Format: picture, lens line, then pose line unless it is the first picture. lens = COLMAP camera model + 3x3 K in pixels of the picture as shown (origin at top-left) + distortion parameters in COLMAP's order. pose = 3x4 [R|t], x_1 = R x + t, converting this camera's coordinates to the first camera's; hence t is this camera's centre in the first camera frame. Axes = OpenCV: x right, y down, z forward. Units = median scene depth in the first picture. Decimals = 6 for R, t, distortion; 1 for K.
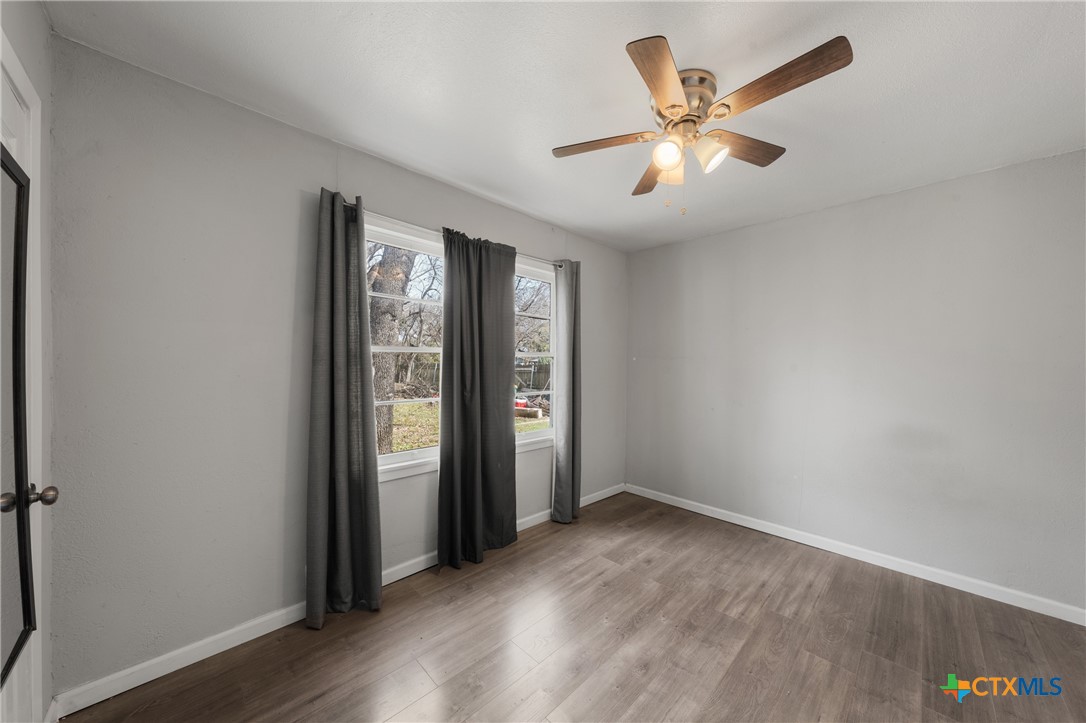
lens RADIAL K [[379.7, 0, 542.3], [0, 379.7, 363.4], [0, 0, 1]] dist [-0.002078, 0.000278]
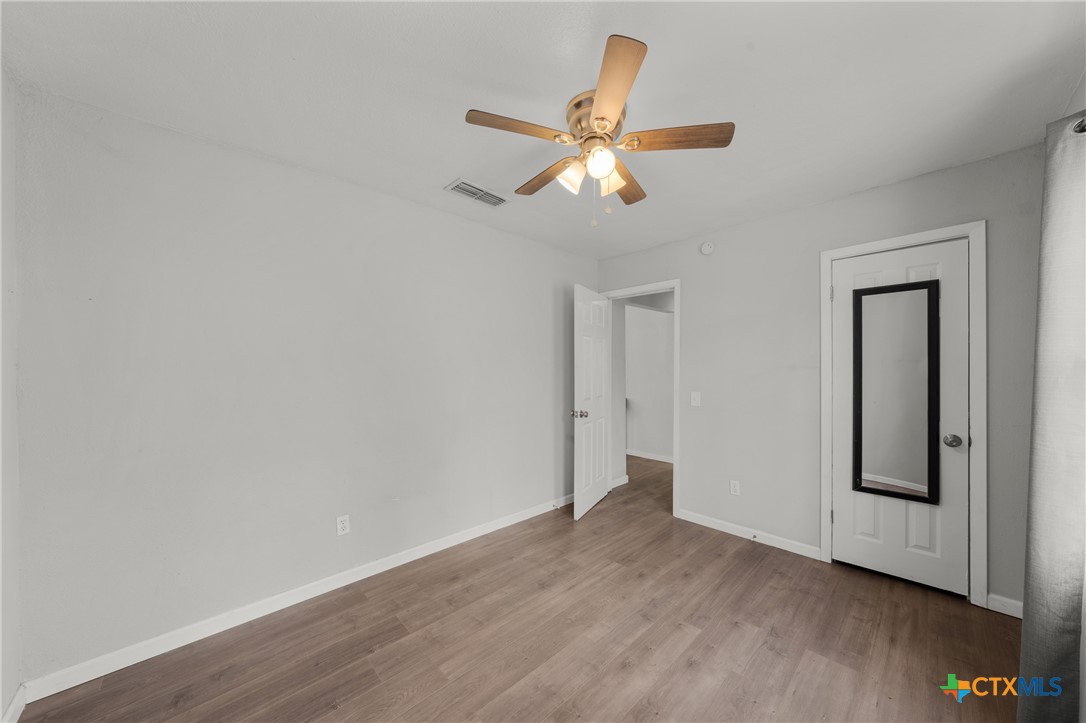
lens RADIAL K [[379.7, 0, 544.4], [0, 379.7, 365.2], [0, 0, 1]] dist [-0.002078, 0.000278]
pose [[-0.999824, -0.010078, 0.015832, 0.467450], [-0.010116, 0.999946, -0.002287, -0.004992], [-0.015808, -0.002446, -0.999872, 1.969893]]
